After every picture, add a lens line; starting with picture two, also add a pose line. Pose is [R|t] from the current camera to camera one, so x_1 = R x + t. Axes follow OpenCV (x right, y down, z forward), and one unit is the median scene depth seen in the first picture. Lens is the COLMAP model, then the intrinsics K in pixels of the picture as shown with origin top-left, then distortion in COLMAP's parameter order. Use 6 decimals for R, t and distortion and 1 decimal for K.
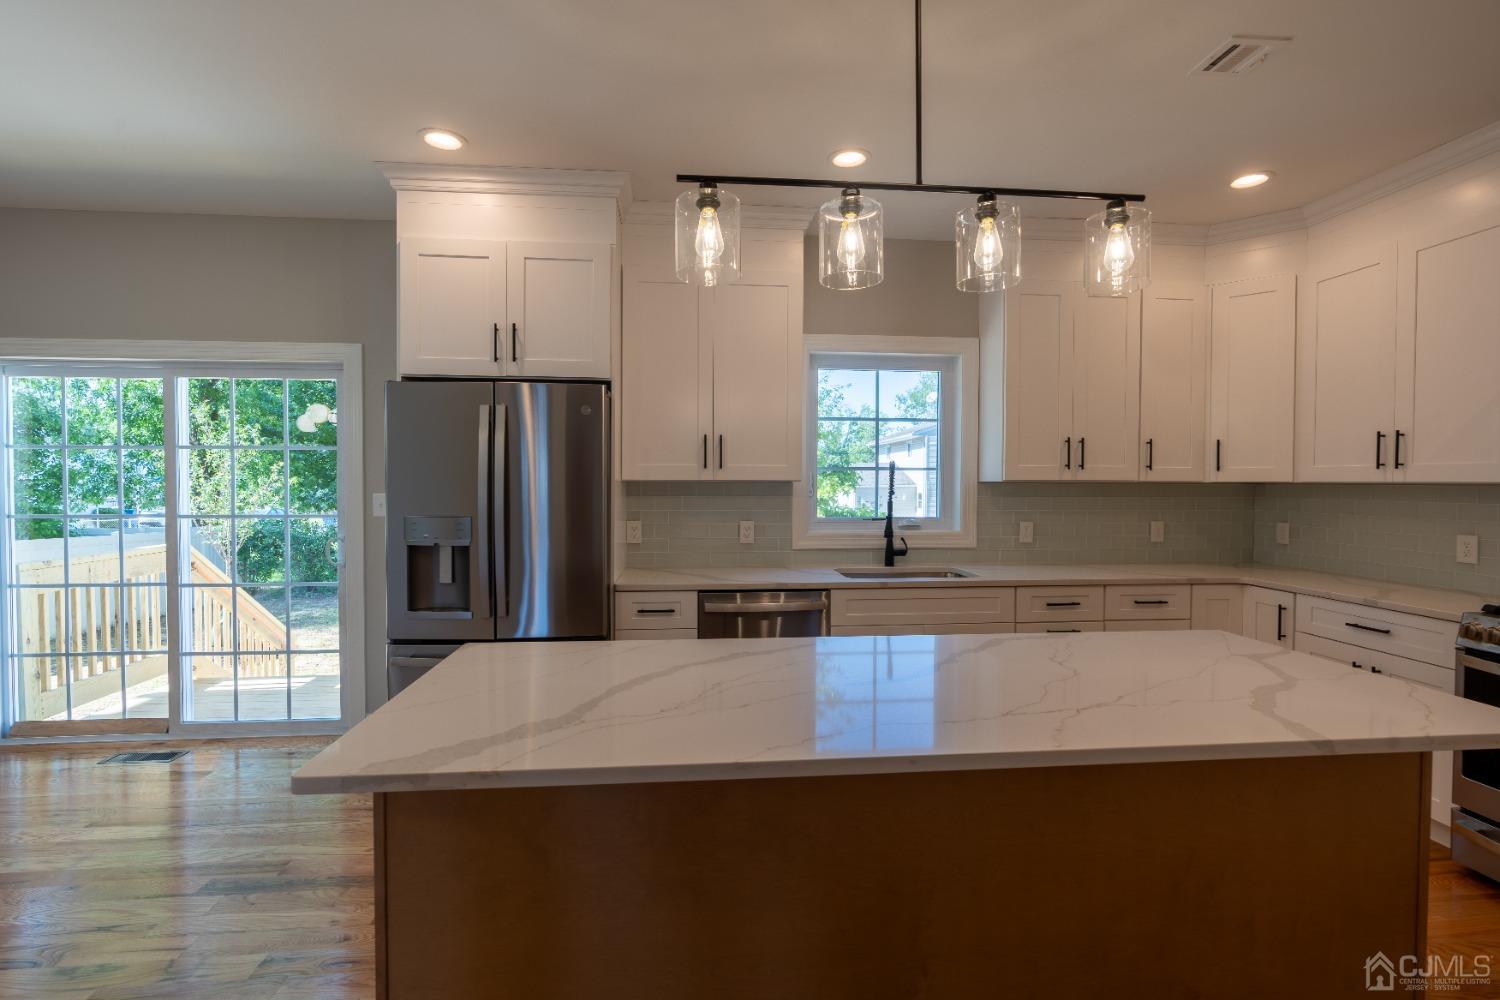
lens RADIAL K [[691.5, 0, 750.4], [0, 691.5, 497.1], [0, 0, 1]] dist [-0.009556, 0.009522]
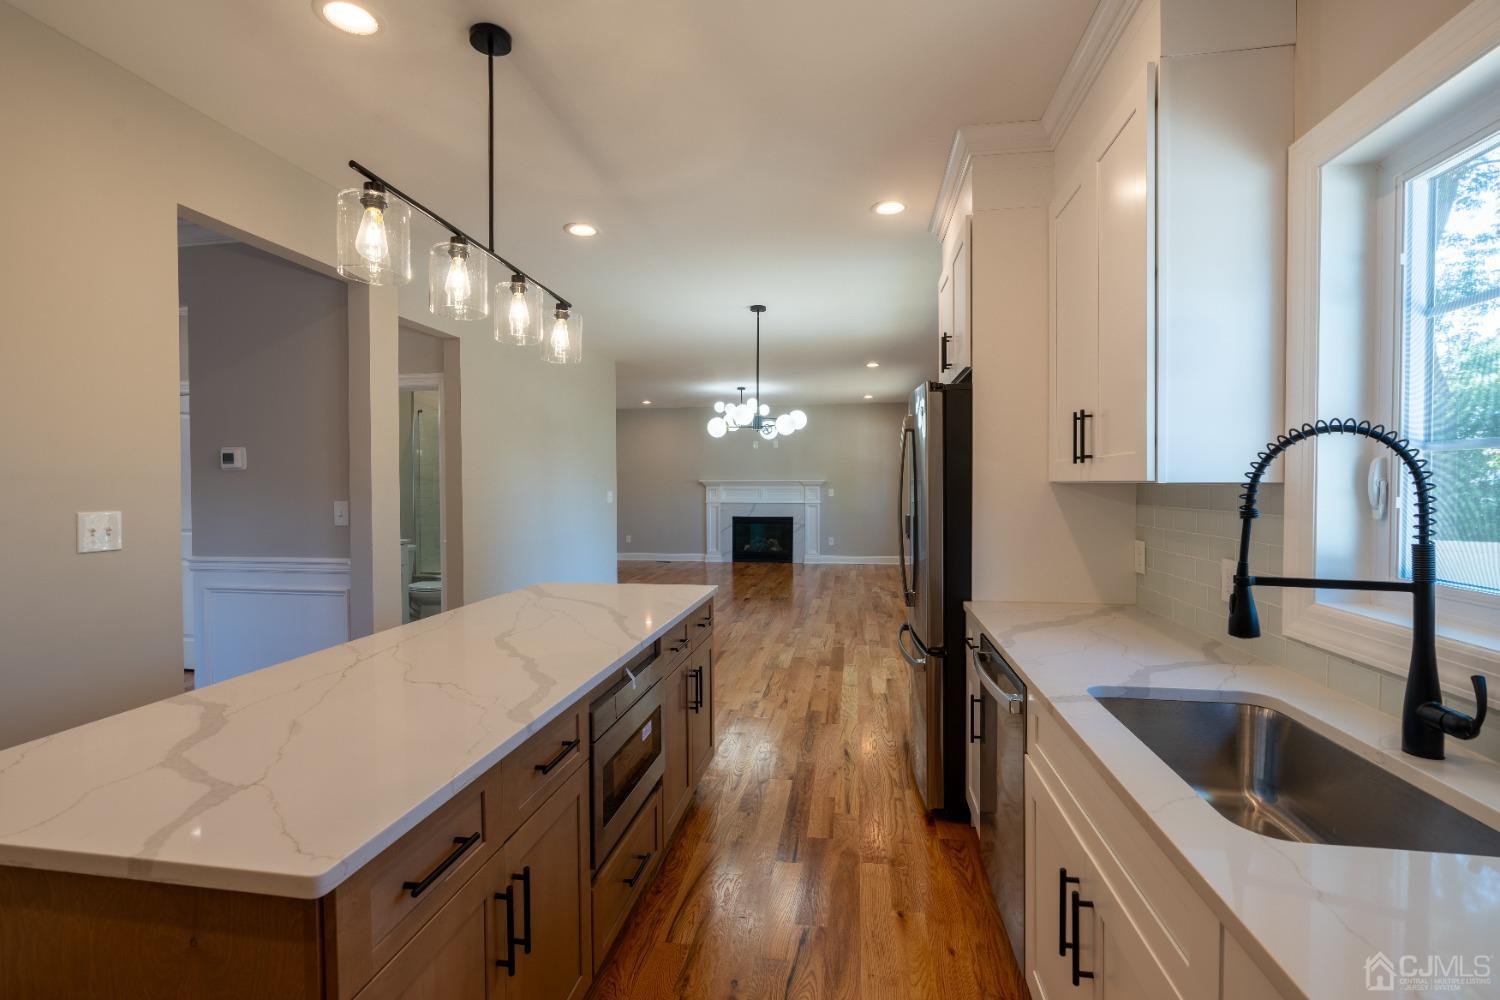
lens RADIAL K [[651.6, 0, 751.0], [0, 651.6, 505.8], [0, 0, 1]] dist [-0.000500, 0.000148]
pose [[-0.255229, 0.018497, -0.966704, 0.570826], [-0.018738, 0.999535, 0.024072, -0.009639], [0.966699, 0.024258, -0.254763, 0.793880]]
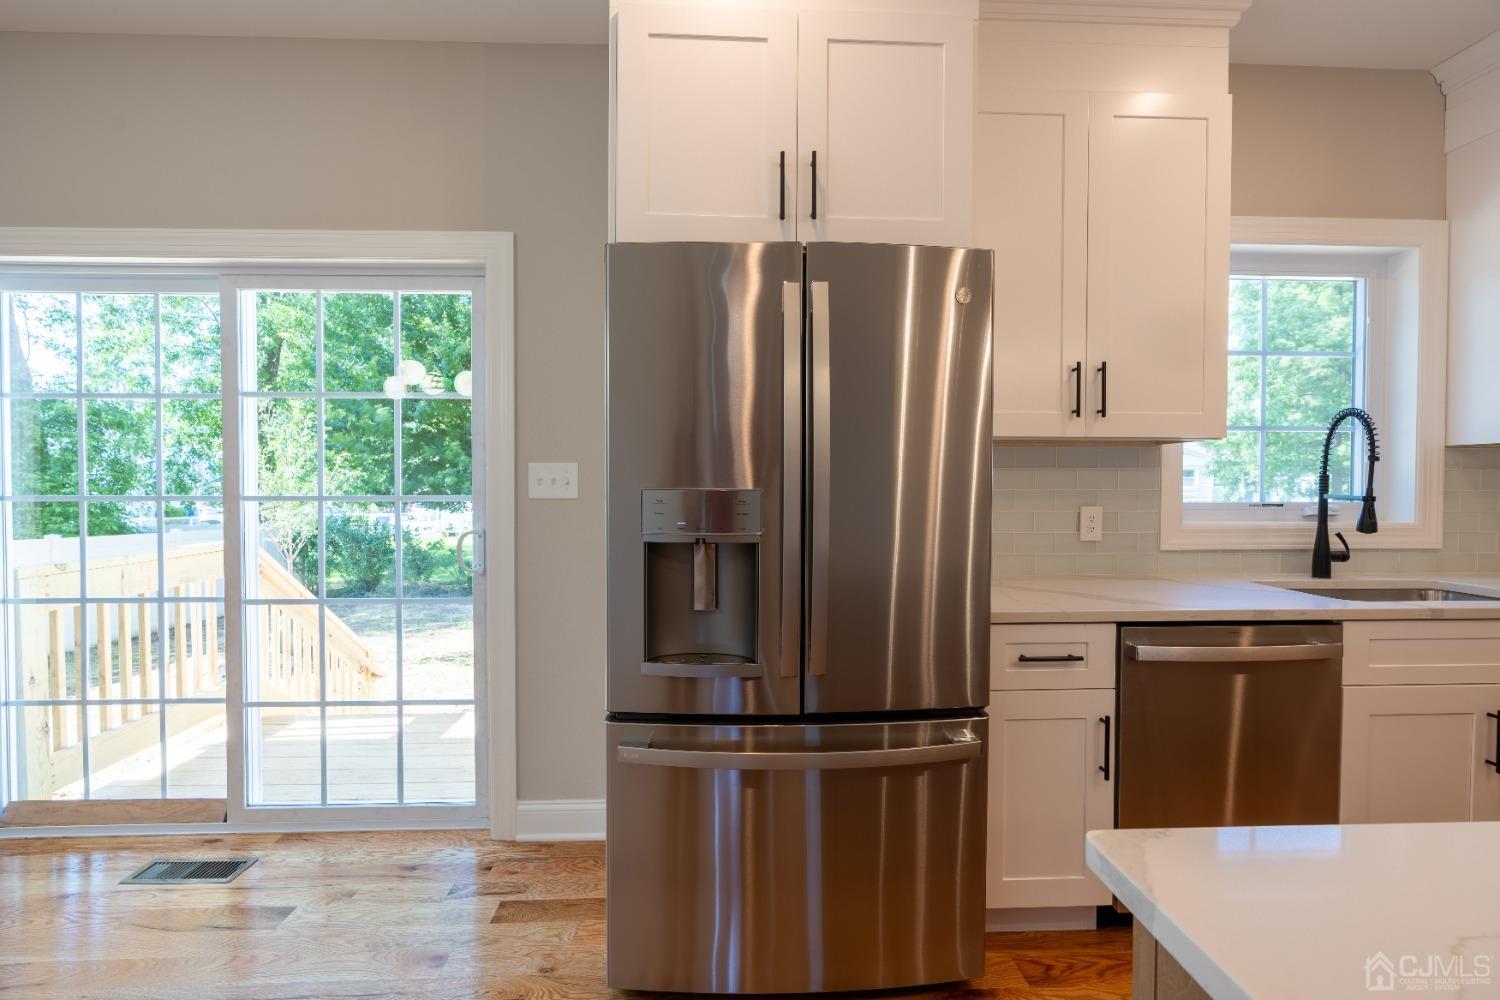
lens RADIAL K [[675.5, 0, 745.8], [0, 675.5, 495.0], [0, 0, 1]] dist [0.000967, 0.000362]
pose [[0.998894, -0.000755, -0.047010, -0.308435], [0.000560, 0.999991, -0.004149, 0.027266], [0.047012, 0.004118, 0.998886, 0.367282]]
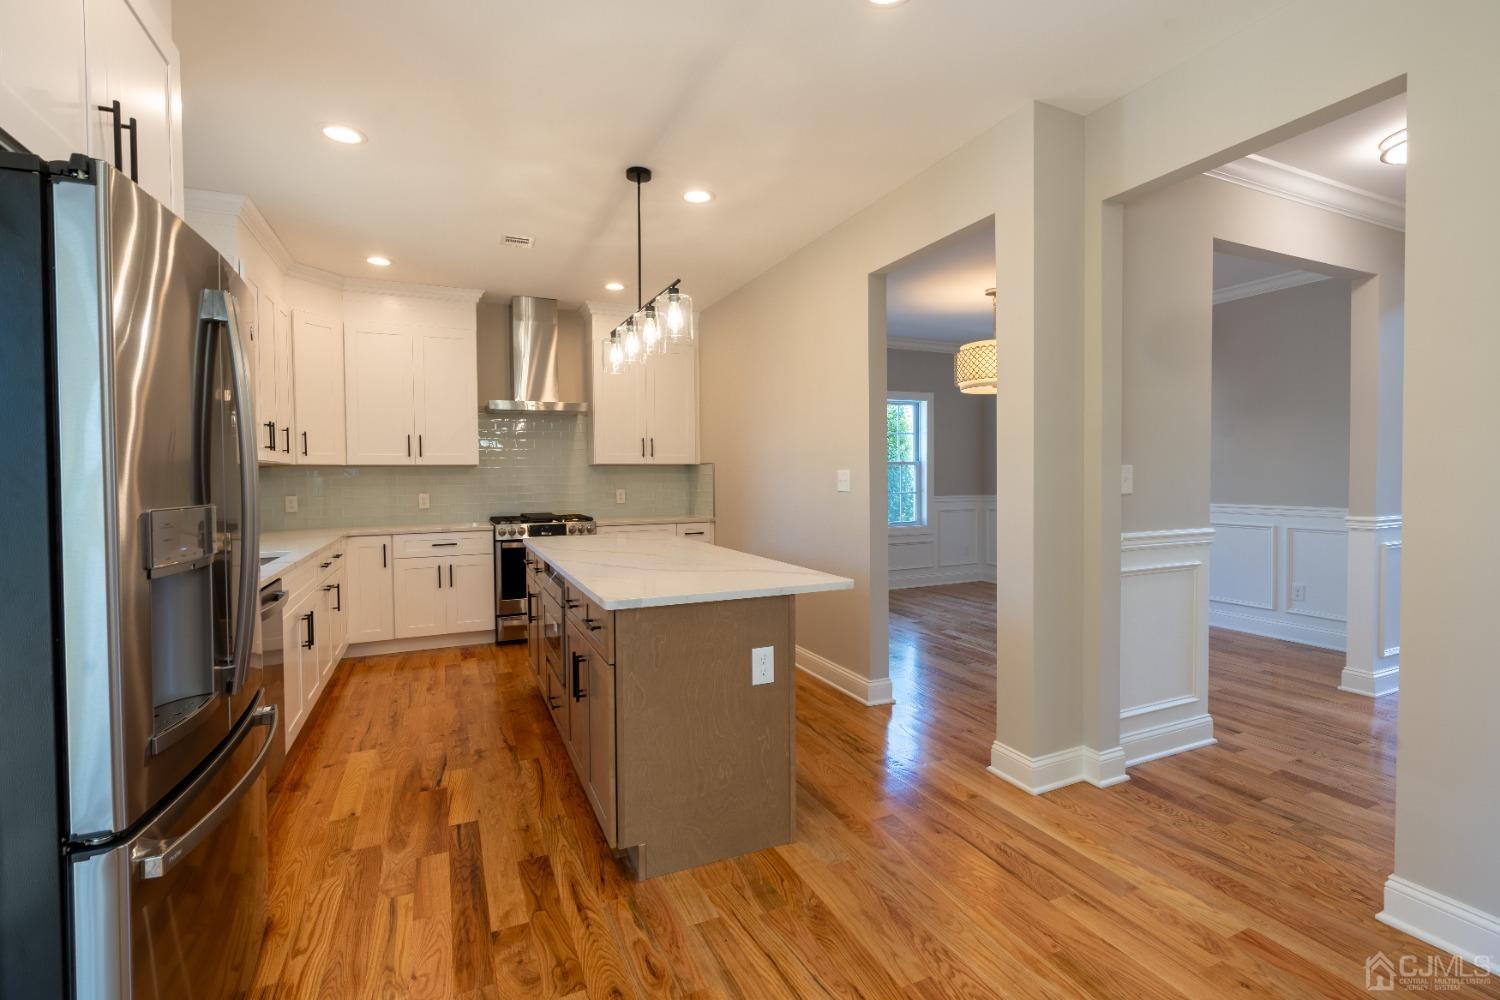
lens RADIAL K [[675.5, 0, 745.8], [0, 675.5, 495.0], [0, 0, 1]] dist [0.000967, 0.000362]
pose [[-0.322152, -0.028063, 0.946272, -0.774189], [0.030986, 0.998712, 0.040168, 0.010010], [-0.946181, 0.042261, -0.320868, 0.610647]]
